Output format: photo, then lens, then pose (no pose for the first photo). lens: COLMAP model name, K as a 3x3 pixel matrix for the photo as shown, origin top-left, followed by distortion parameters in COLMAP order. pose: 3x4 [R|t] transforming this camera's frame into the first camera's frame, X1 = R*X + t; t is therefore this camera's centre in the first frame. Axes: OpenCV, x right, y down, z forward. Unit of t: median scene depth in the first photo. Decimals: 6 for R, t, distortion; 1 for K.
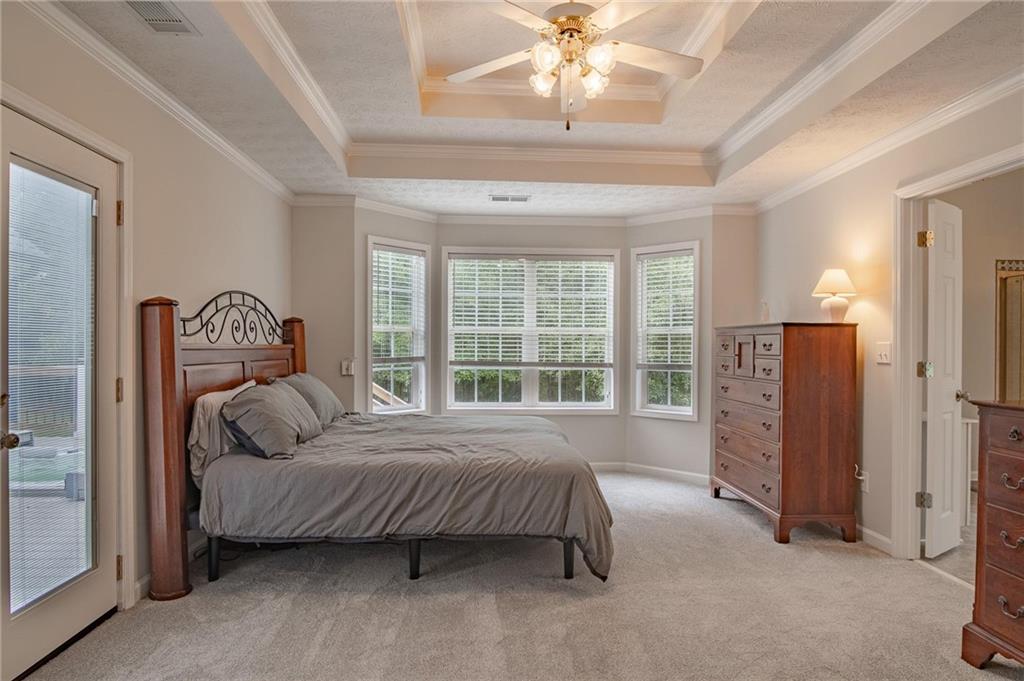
lens RADIAL K [[607.0, 0, 505.4], [0, 607.0, 345.7], [0, 0, 1]] dist [-0.005005, -0.004654]
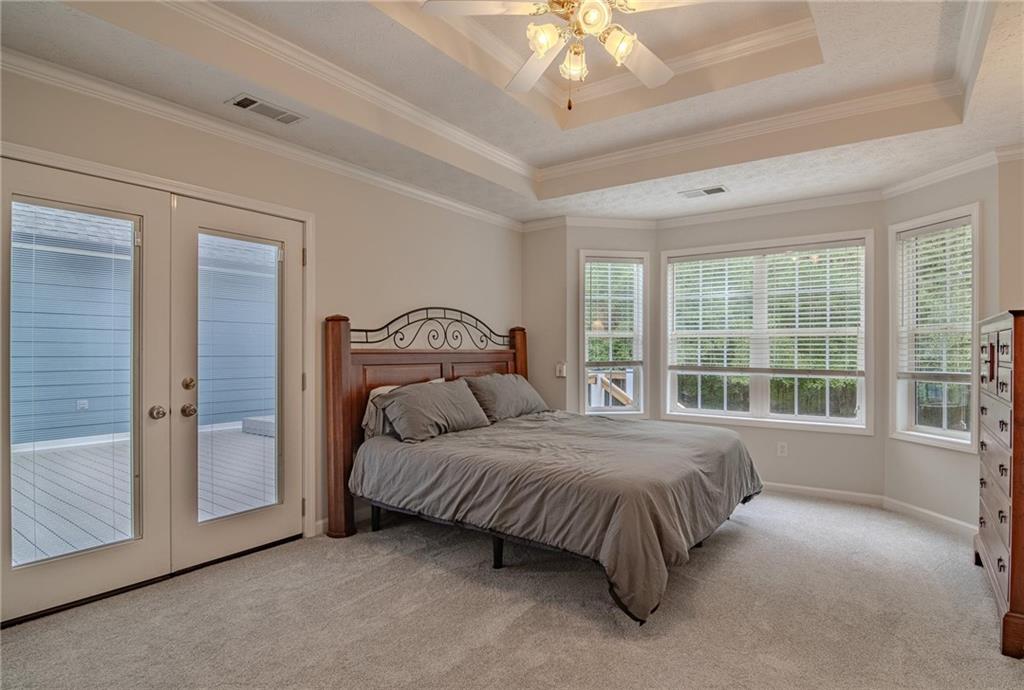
lens RADIAL K [[533.2, 0, 518.8], [0, 533.2, 349.6], [0, 0, 1]] dist [-0.007958, -0.003232]
pose [[0.785377, -0.004714, -0.619000, 0.425007], [0.002716, 0.999988, -0.004169, 0.003537], [0.619012, 0.001593, 0.785380, 0.264225]]
